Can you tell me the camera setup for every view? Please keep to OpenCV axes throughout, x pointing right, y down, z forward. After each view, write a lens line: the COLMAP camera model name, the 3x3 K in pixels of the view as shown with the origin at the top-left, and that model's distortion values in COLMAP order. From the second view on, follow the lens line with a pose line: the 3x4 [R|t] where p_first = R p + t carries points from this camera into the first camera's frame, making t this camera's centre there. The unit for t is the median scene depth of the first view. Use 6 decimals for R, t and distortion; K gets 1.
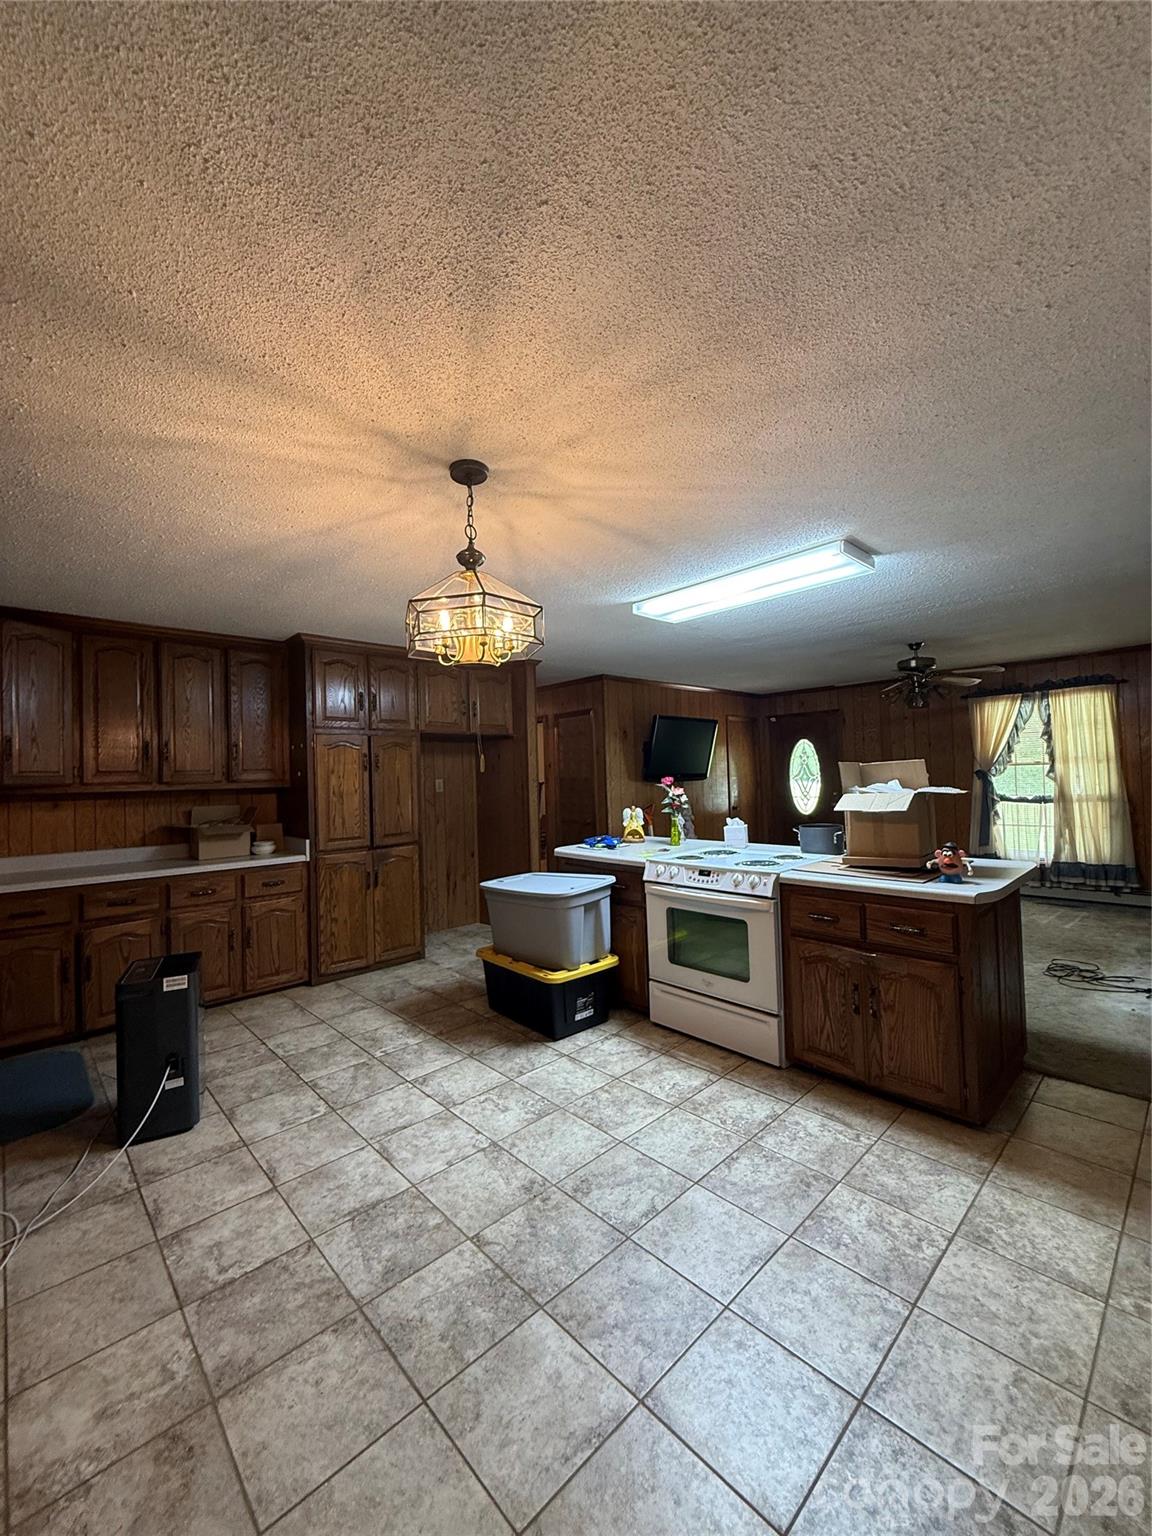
lens RADIAL K [[615.3, 0, 578.8], [0, 615.3, 761.2], [0, 0, 1]] dist [-0.000461, -0.000012]
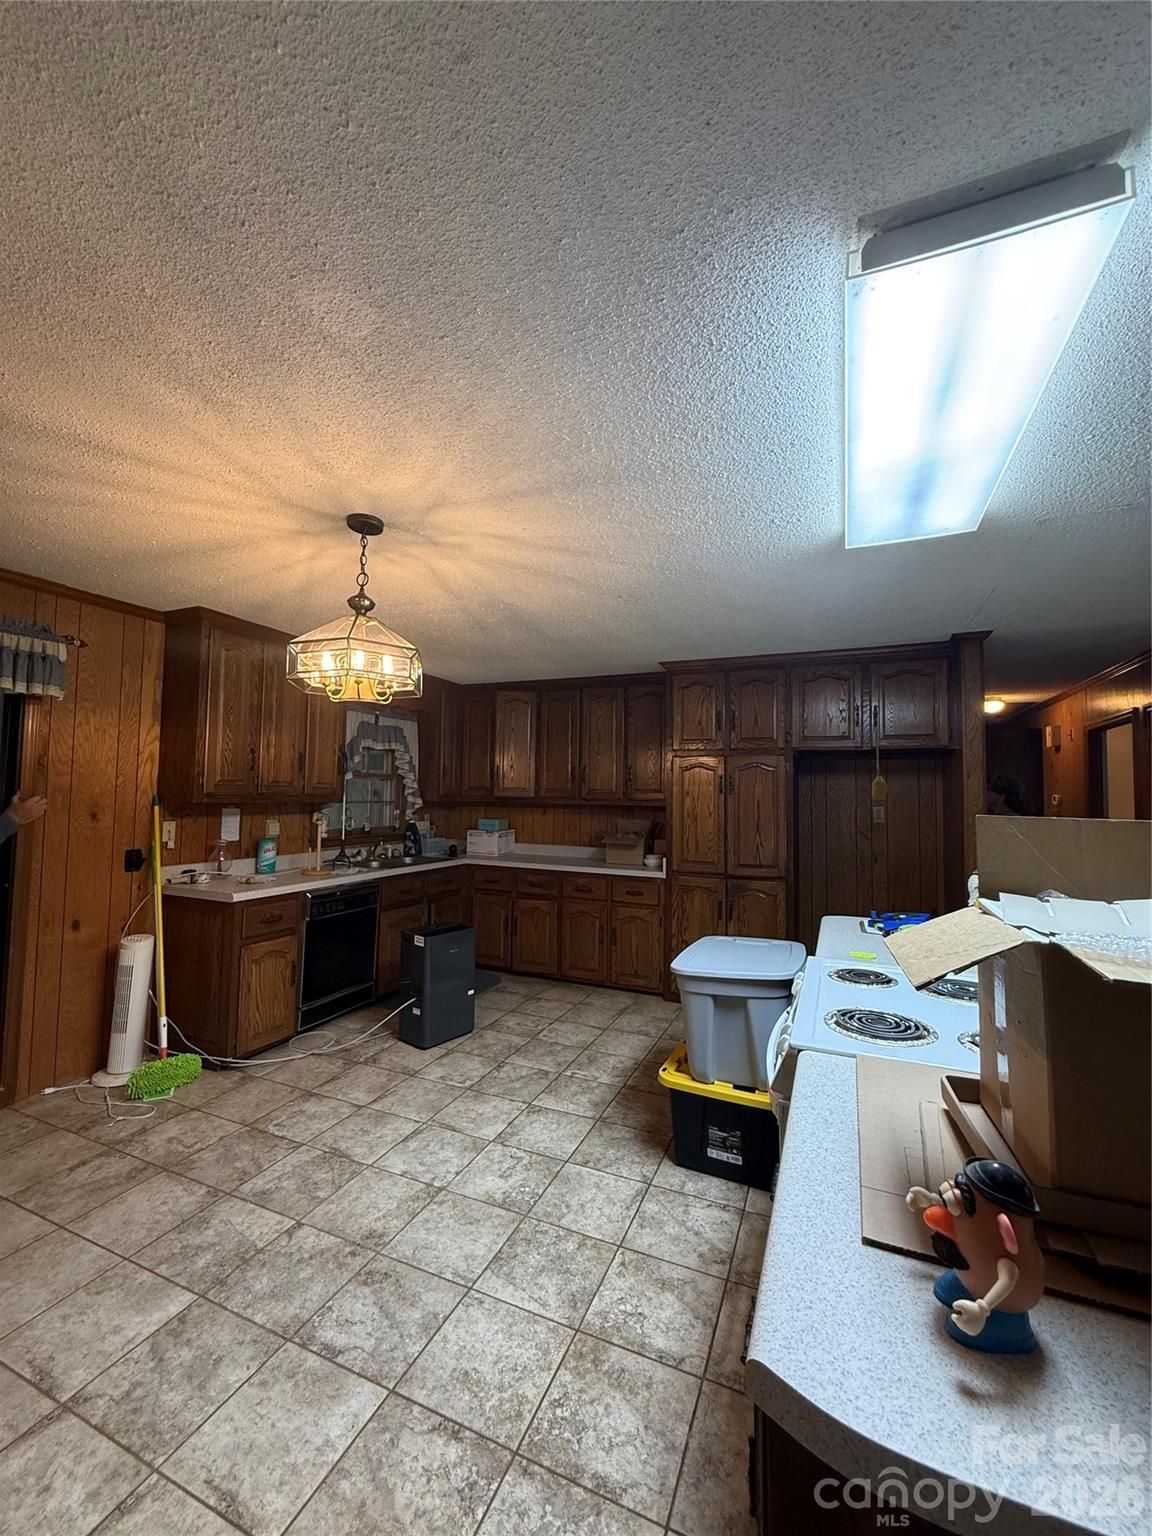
lens RADIAL K [[615.3, 0, 577.8], [0, 615.3, 762.9], [0, 0, 1]] dist [-0.000461, -0.000012]
pose [[0.389051, -0.015731, -0.921082, 0.754332], [-0.001277, 0.999844, -0.017616, -0.025217], [0.921215, 0.008030, 0.388970, 0.731785]]
